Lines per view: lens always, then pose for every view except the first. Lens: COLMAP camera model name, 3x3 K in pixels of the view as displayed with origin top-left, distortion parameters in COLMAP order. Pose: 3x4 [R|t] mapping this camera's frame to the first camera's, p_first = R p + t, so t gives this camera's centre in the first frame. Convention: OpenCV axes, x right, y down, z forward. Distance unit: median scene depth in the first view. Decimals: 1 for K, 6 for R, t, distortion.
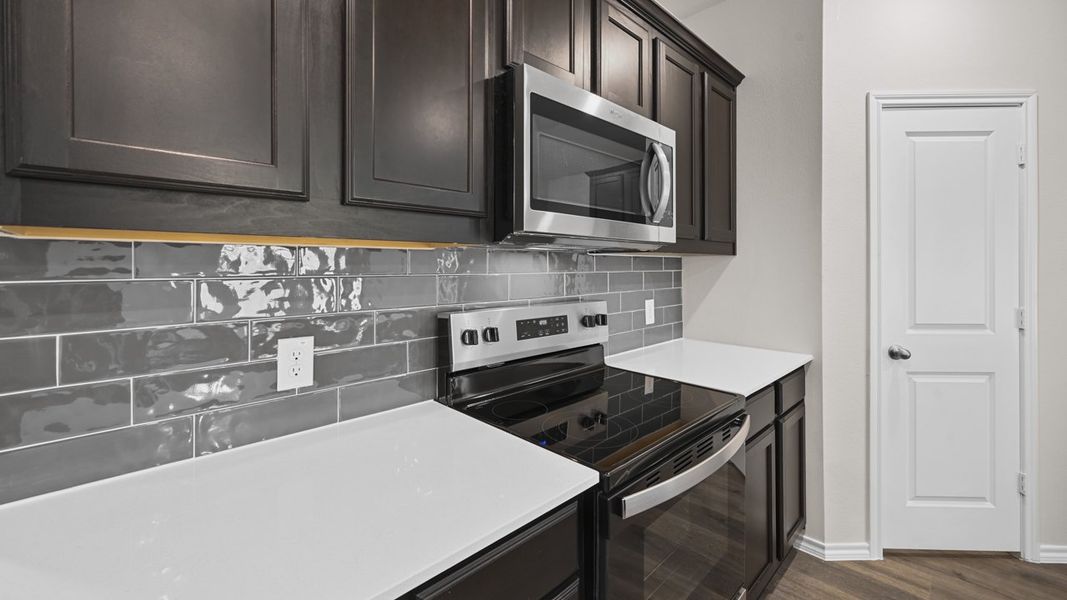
lens RADIAL K [[427.5, 0, 536.9], [0, 427.5, 265.1], [0, 0, 1]] dist [0.001055, 0.000352]
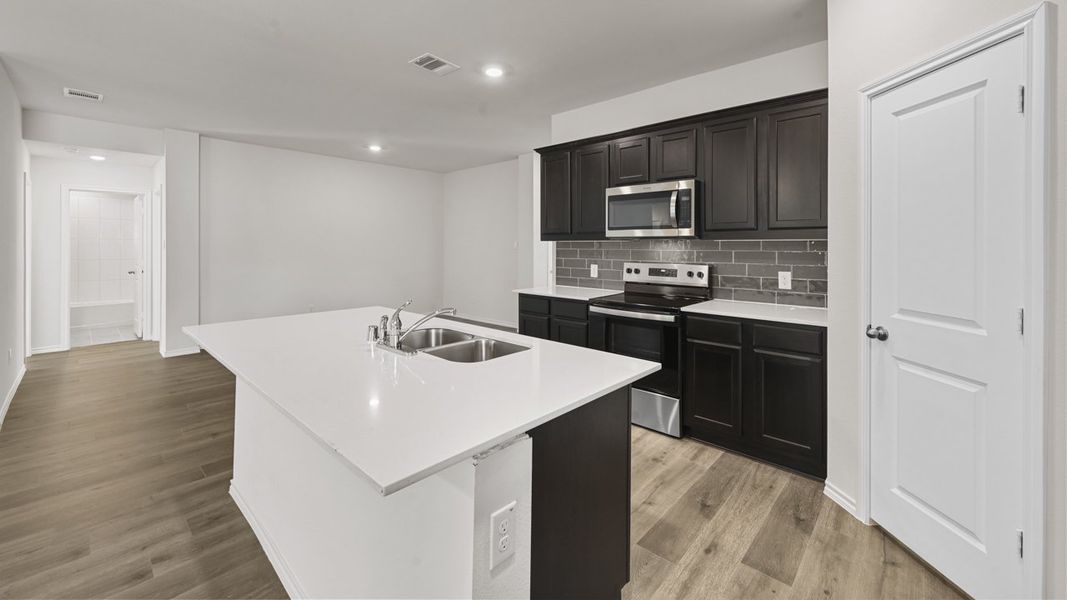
lens RADIAL K [[415.9, 0, 536.0], [0, 415.9, 246.6], [0, 0, 1]] dist [-0.000237, 0.000009]
pose [[0.060432, 0.003623, -0.998166, 2.057104], [-0.001312, 0.999993, 0.003550, -0.005887], [0.998171, 0.001095, 0.060436, 0.138237]]
